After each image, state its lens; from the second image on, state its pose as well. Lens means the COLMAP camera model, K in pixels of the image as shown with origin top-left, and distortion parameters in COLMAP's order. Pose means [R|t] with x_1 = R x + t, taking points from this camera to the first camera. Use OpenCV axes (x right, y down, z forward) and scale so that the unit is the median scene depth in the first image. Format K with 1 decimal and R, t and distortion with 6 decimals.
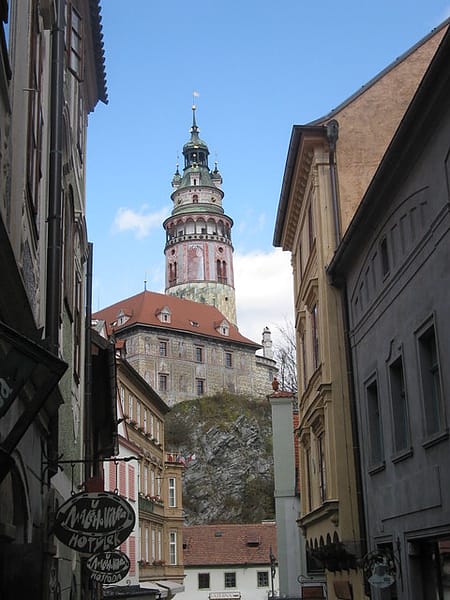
lens RADIAL K [[922.9, 0, 225.0], [0, 922.9, 300.5], [0, 0, 1]] dist [-0.038348, 0.000000]
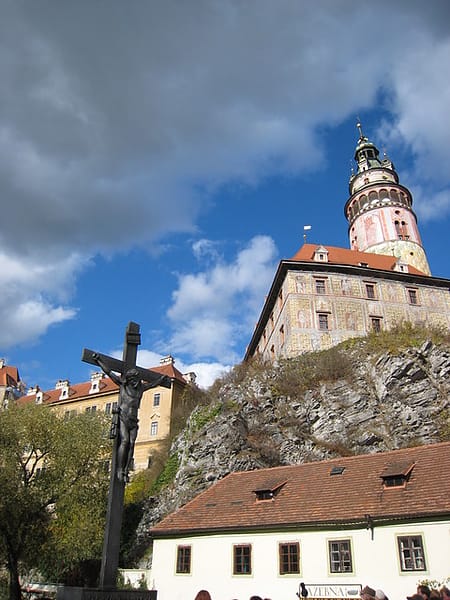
lens RADIAL K [[492.8, 0, 225.1], [0, 492.8, 300.3], [0, 0, 1]] dist [-0.114028, 0.003785]
pose [[0.845440, -0.237022, -0.478593, 0.075235], [0.107754, 0.953398, -0.281818, 0.185870], [0.523087, 0.186690, 0.831581, 0.575537]]
